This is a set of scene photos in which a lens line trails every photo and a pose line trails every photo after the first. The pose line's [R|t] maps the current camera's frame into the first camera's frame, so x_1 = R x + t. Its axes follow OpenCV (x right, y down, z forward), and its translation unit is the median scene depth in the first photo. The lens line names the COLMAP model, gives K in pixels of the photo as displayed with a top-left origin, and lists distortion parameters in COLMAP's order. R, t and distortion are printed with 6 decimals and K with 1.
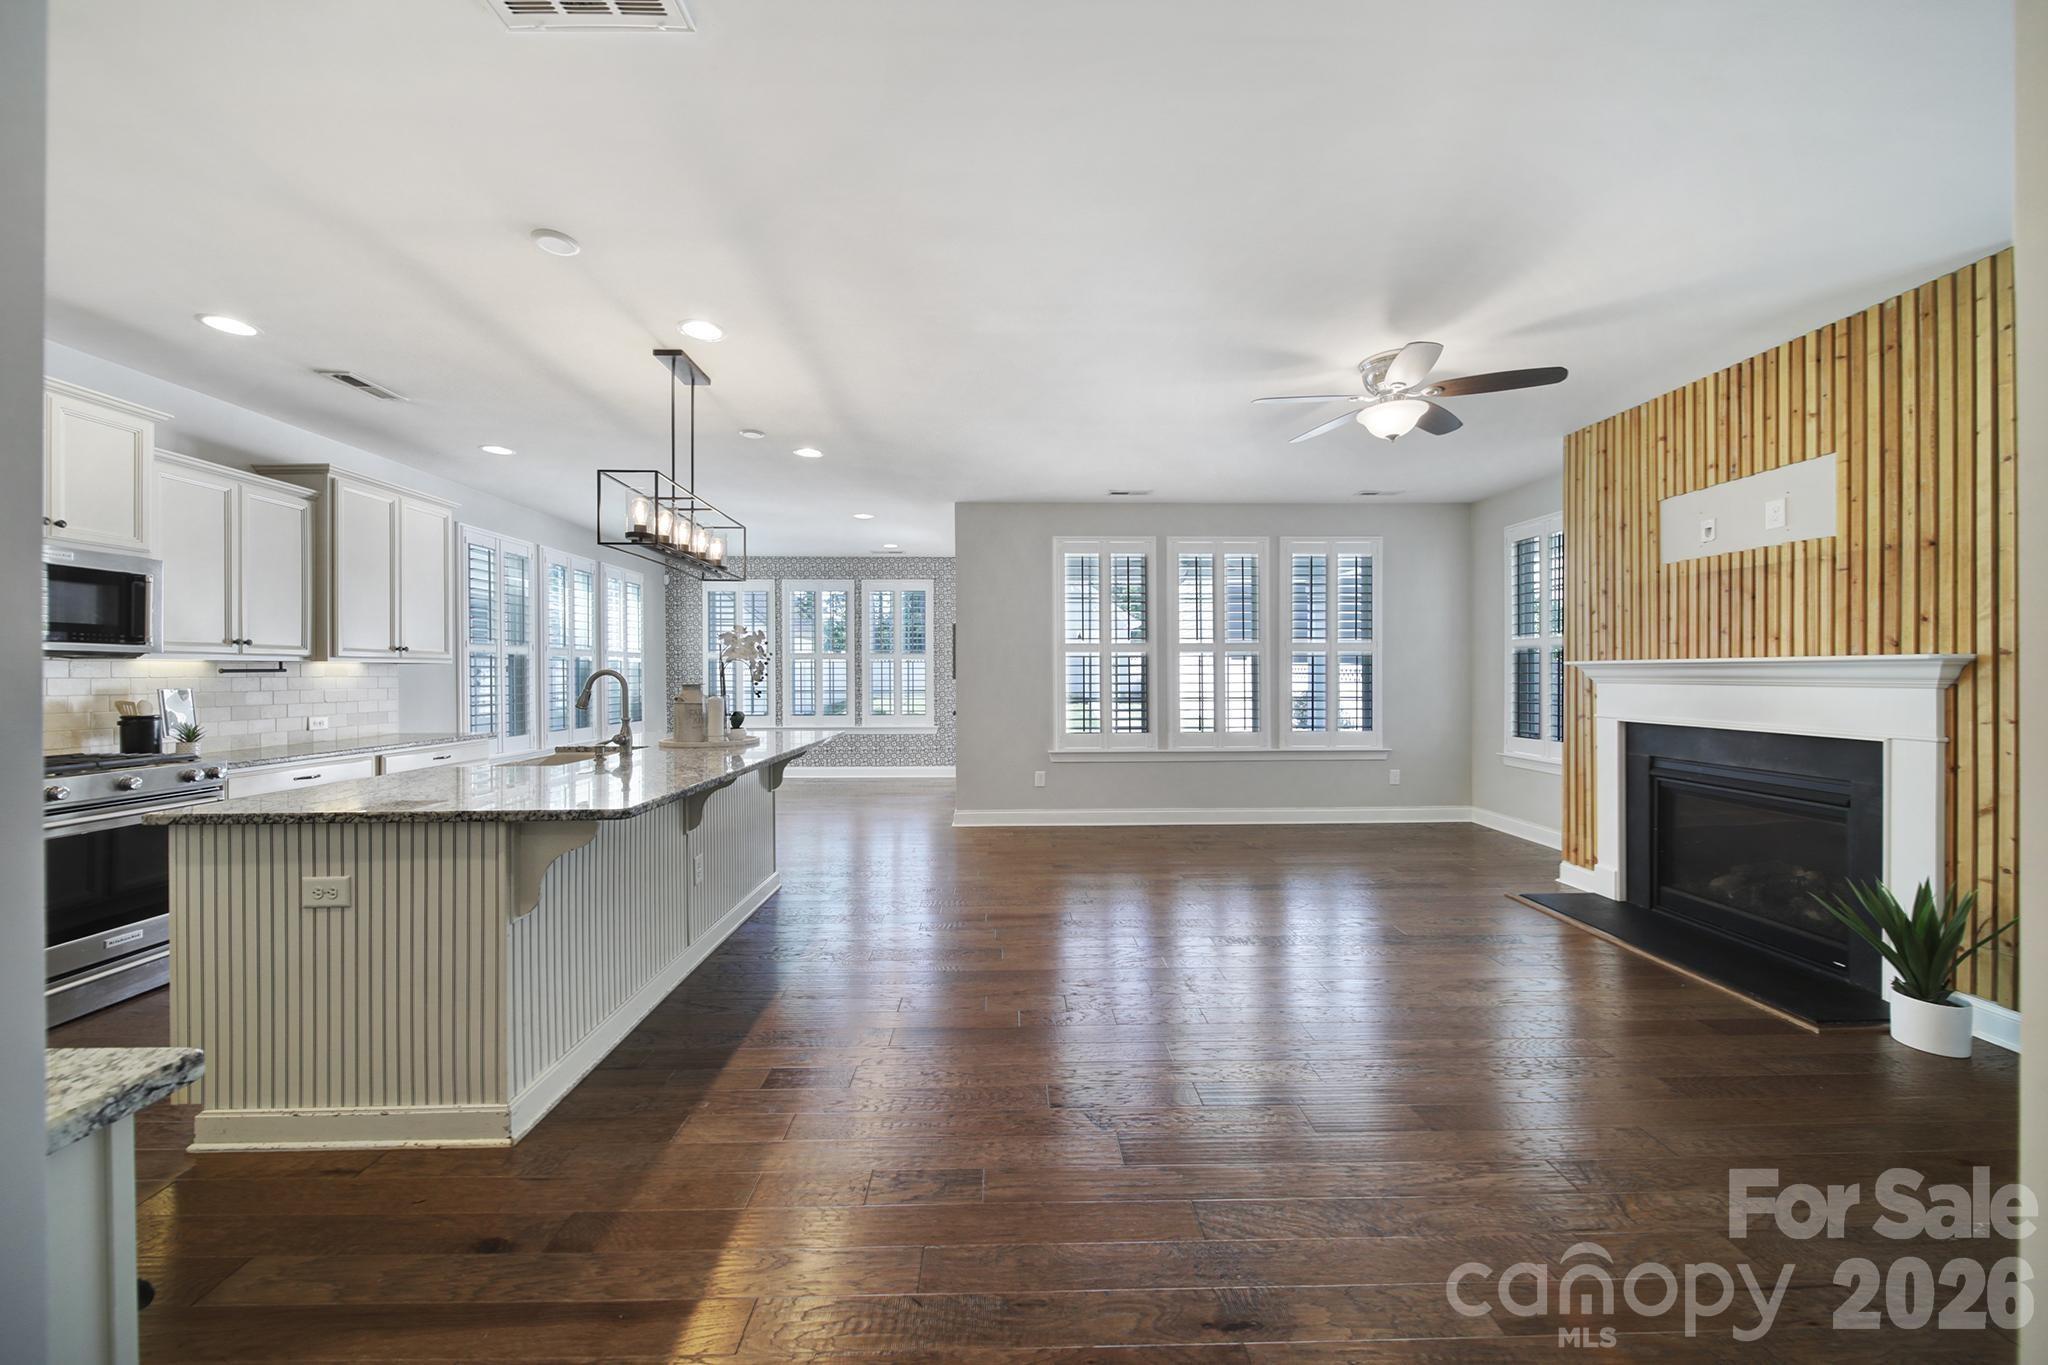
lens RADIAL K [[729.1, 0, 1023.3], [0, 729.1, 676.3], [0, 0, 1]] dist [0.001345, -0.001815]
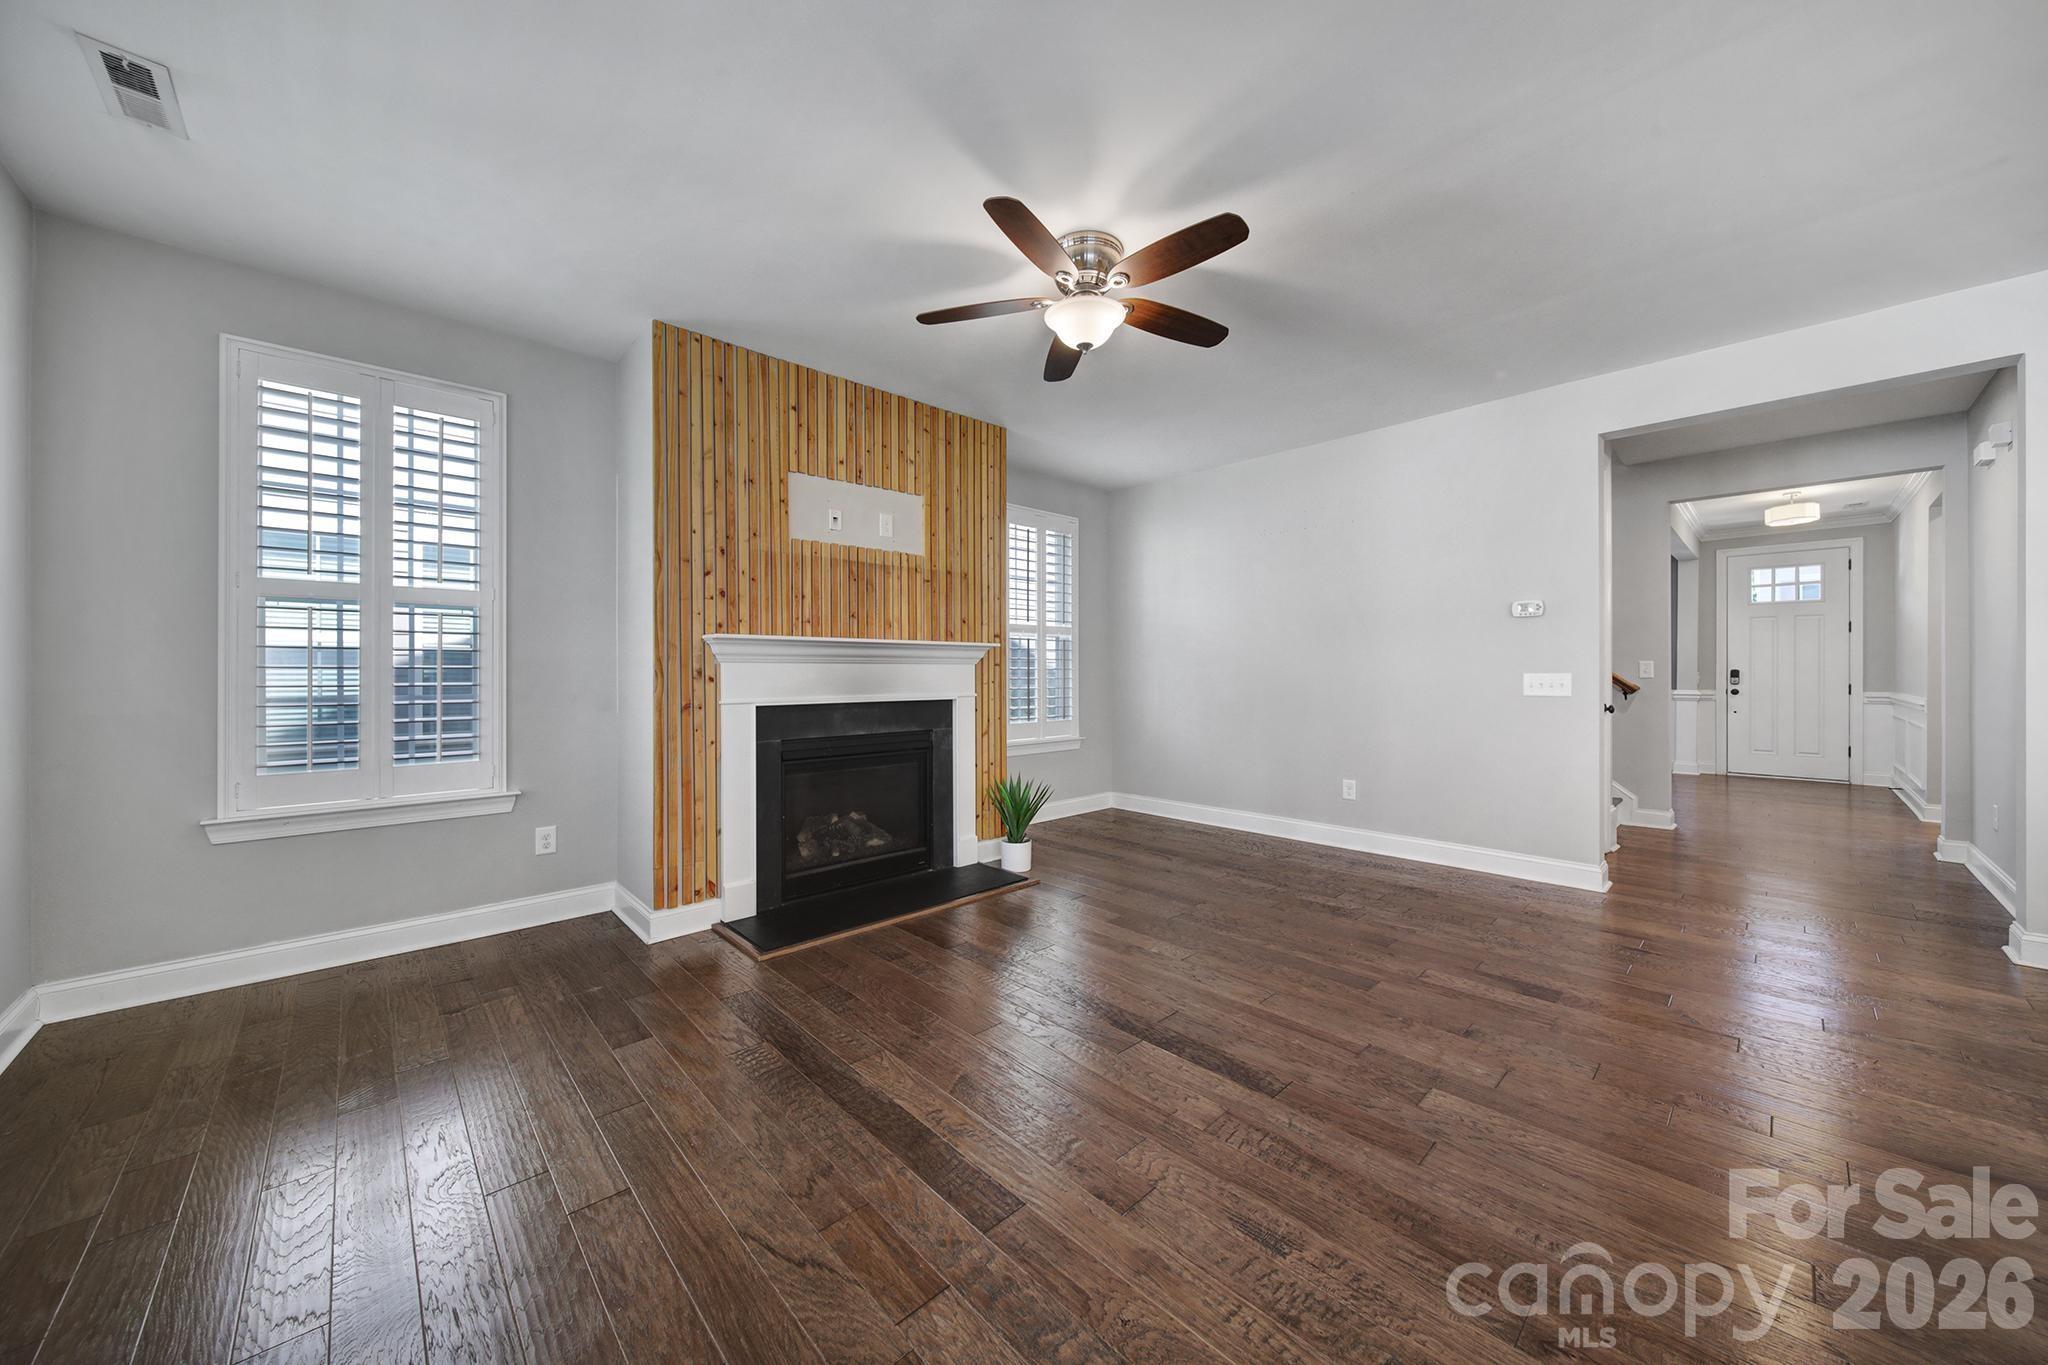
lens RADIAL K [[723.1, 0, 1034.0], [0, 723.1, 670.4], [0, 0, 1]] dist [0.000911, -0.000121]
pose [[-0.673676, 0.004346, 0.739014, -0.042238], [0.007116, 0.999974, 0.000606, 0.023013], [-0.738993, 0.005667, -0.673690, 1.463363]]
